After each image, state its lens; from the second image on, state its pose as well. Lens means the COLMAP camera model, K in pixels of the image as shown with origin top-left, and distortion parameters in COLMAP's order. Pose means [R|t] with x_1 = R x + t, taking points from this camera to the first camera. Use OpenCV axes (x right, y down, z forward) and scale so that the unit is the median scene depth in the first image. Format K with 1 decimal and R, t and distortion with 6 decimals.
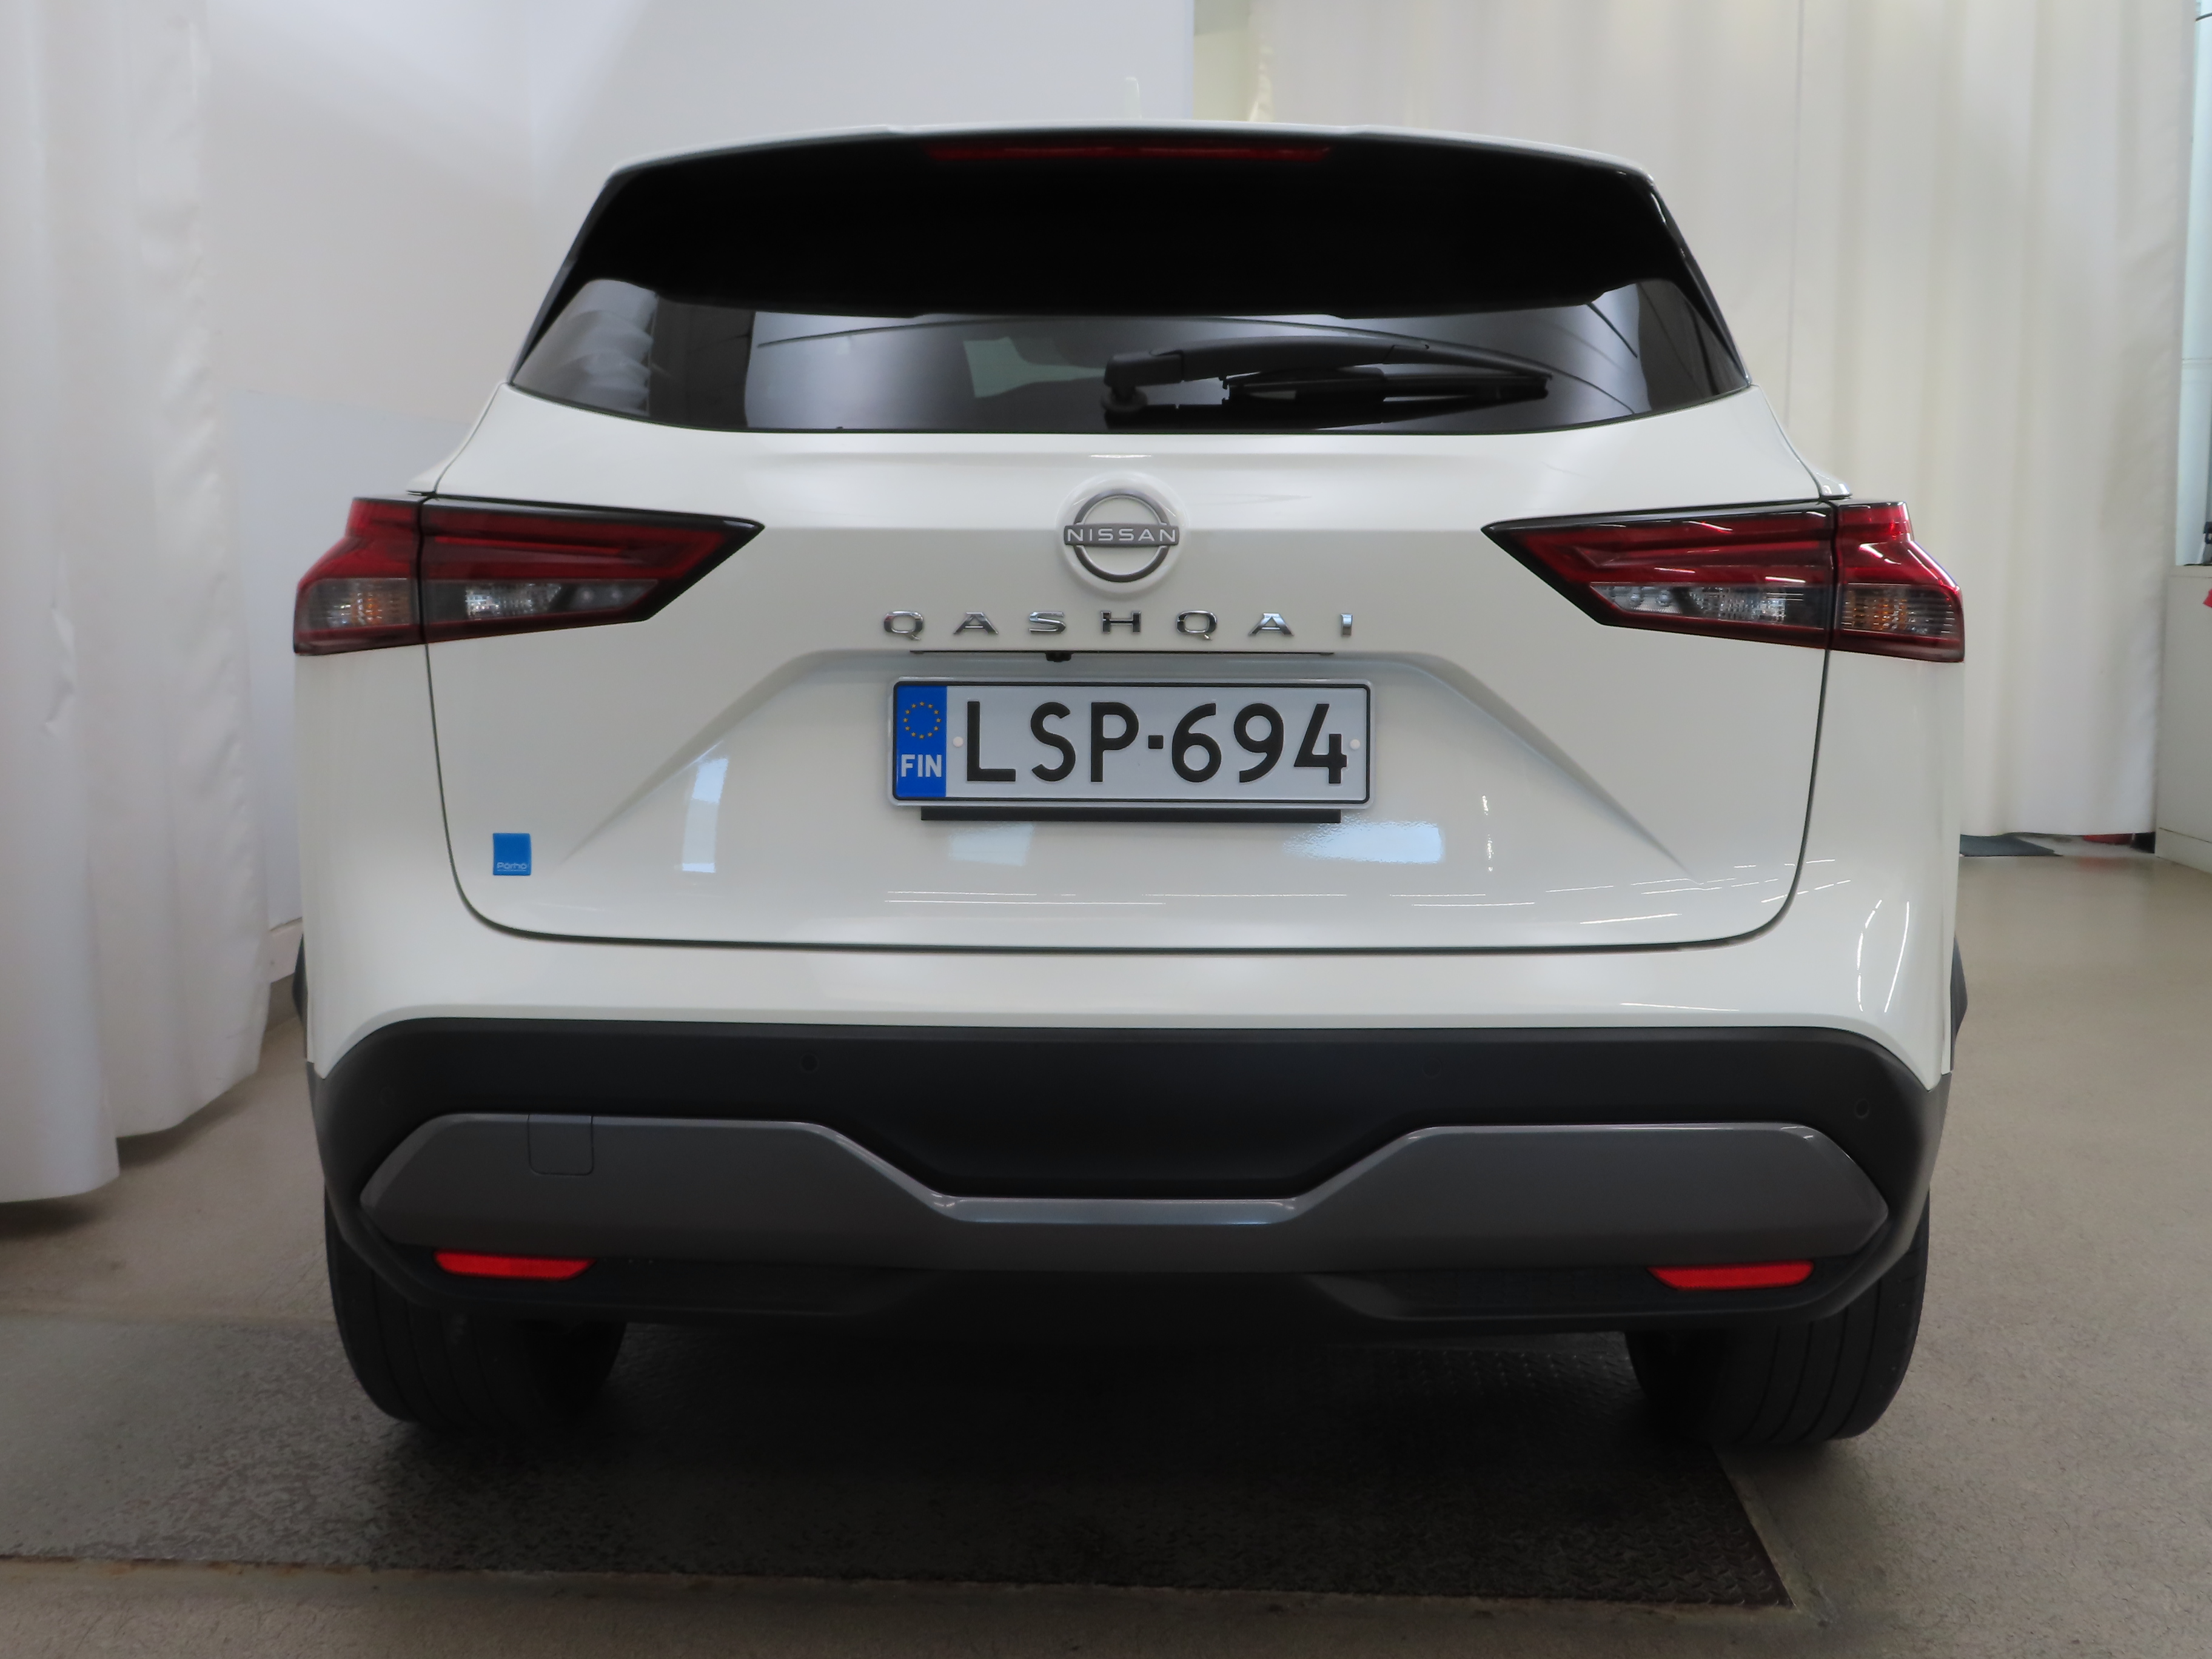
lens RADIAL K [[2383.2, 0, 1106.0], [0, 2383.2, 829.5], [0, 0, 1]] dist [0.002696, 0.002037]
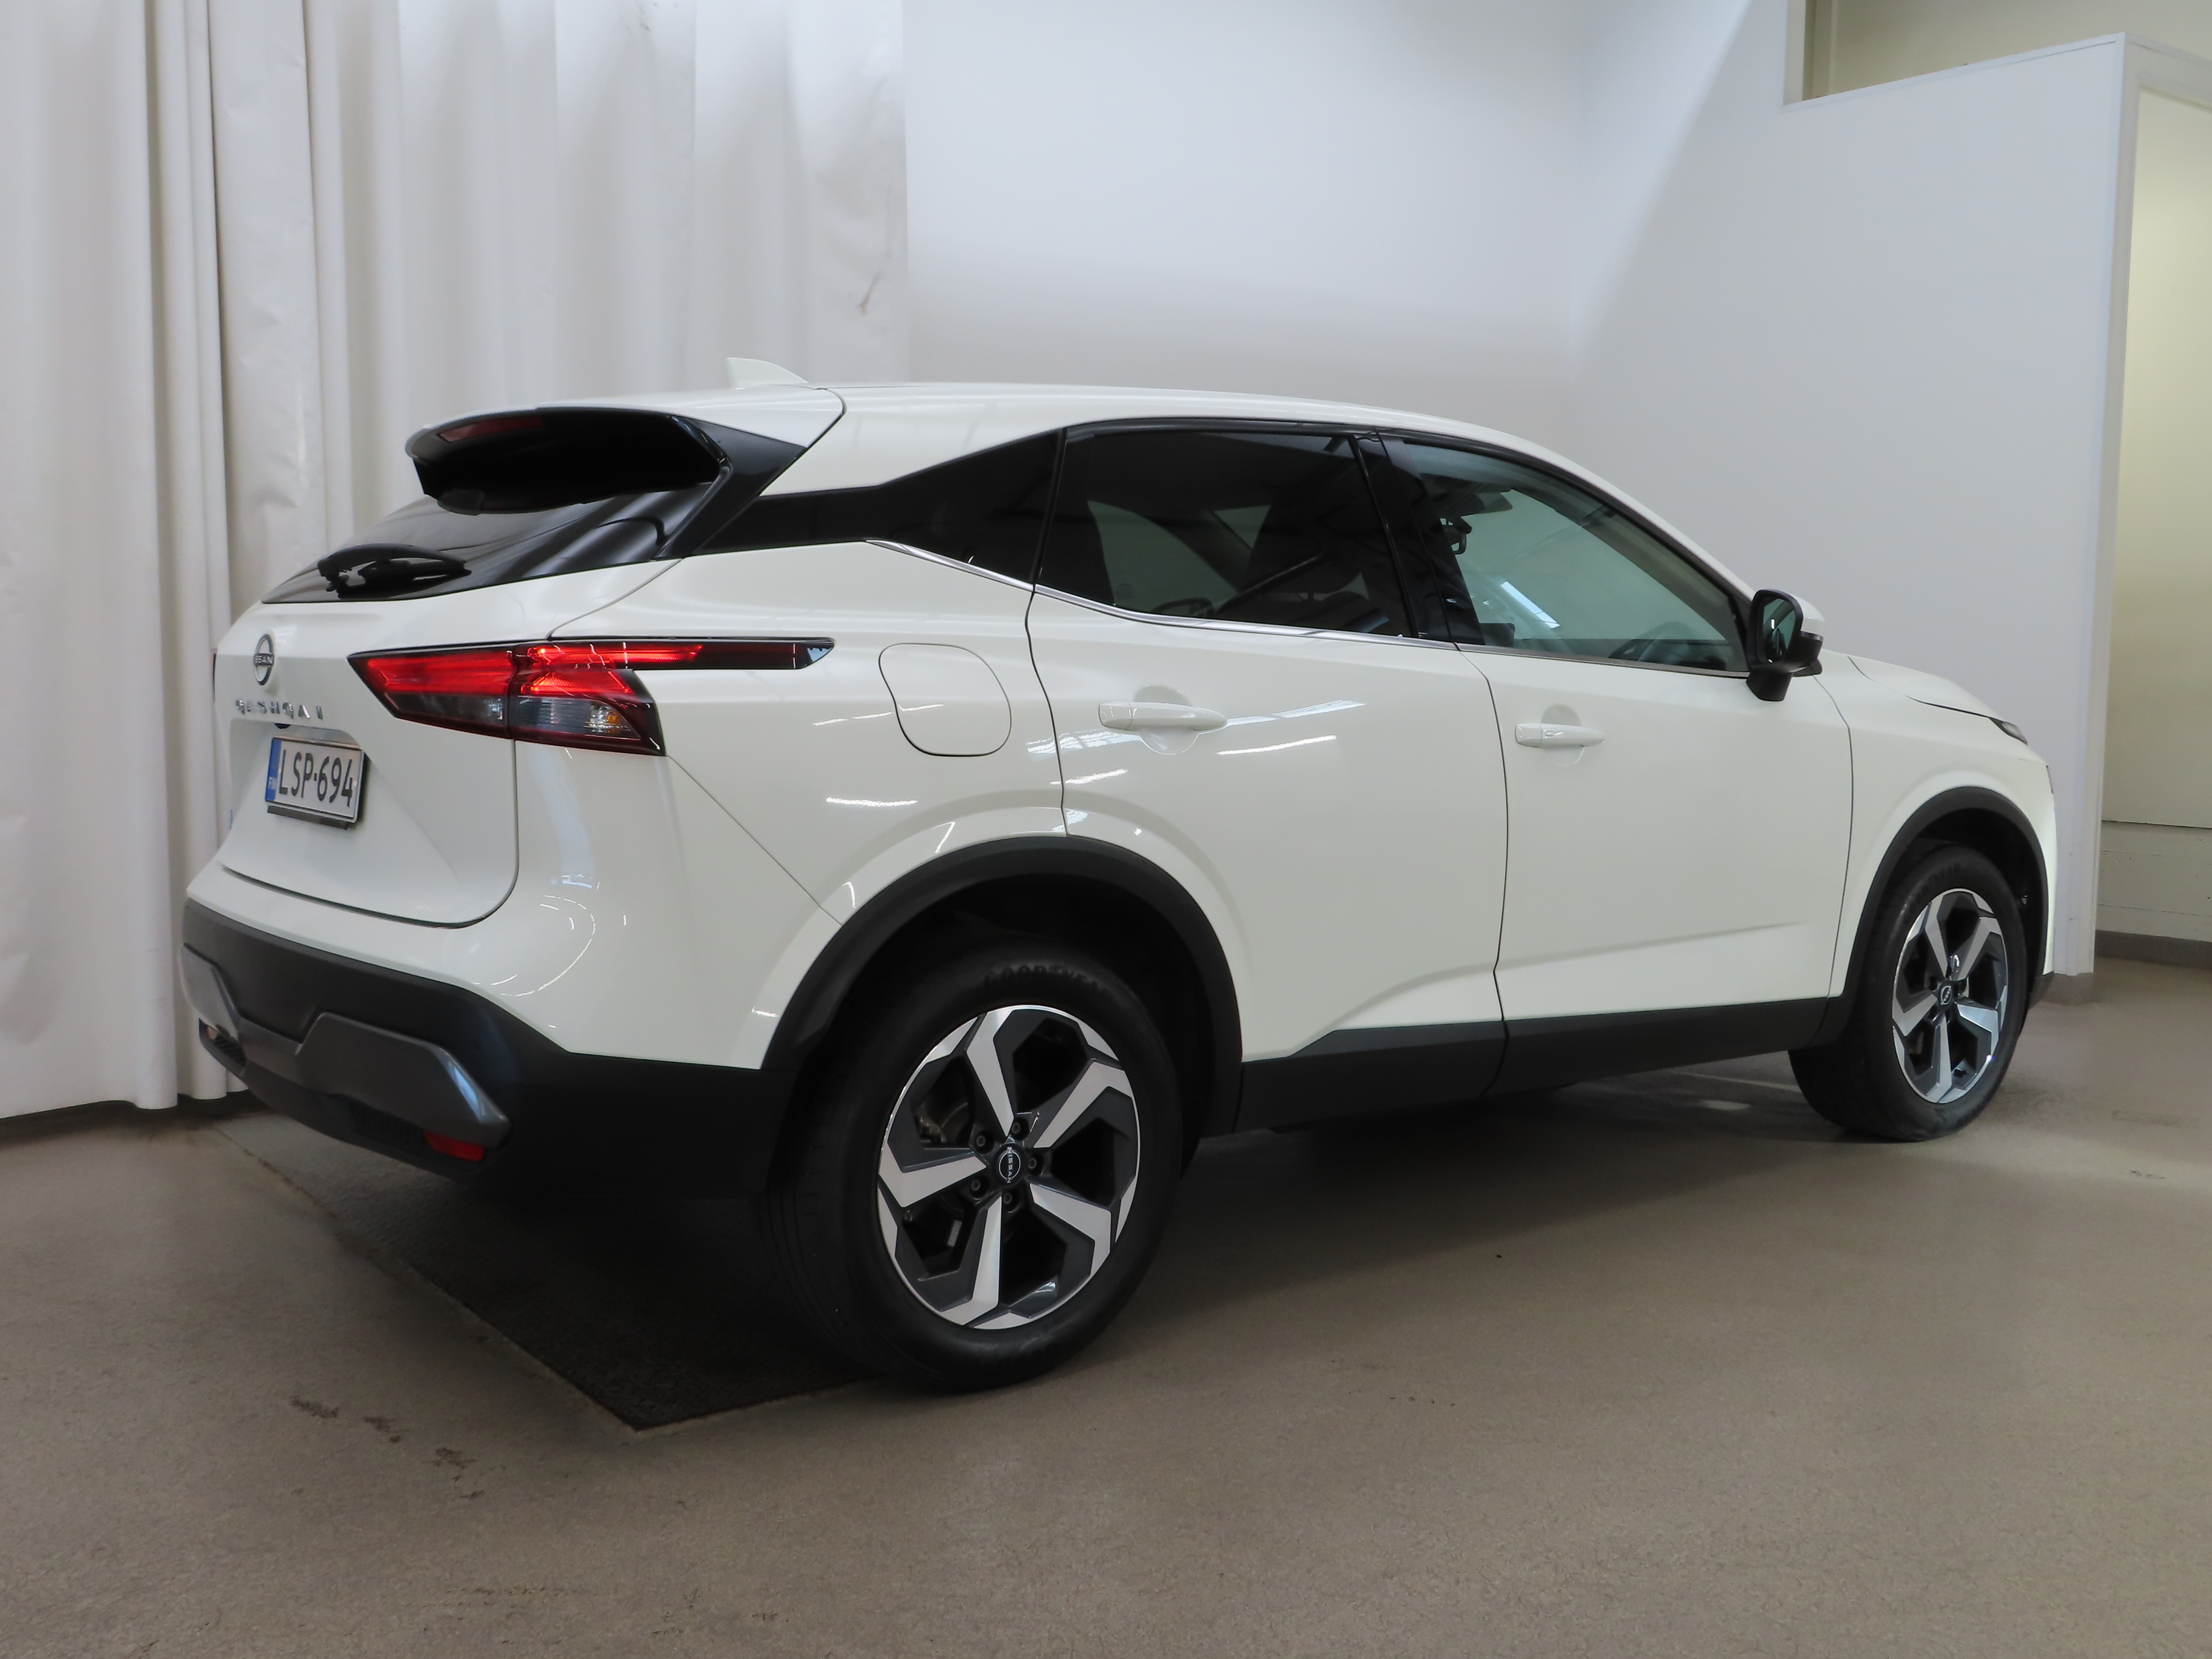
lens RADIAL K [[2174.8, 0, 1106.0], [0, 2174.8, 829.5], [0, 0, 1]] dist [0.004249, 0.001520]
pose [[0.627300, 0.069346, -0.775684, 1.592360], [-0.102669, 0.994698, 0.005897, -0.065568], [0.771981, 0.075939, 0.631094, 0.431836]]
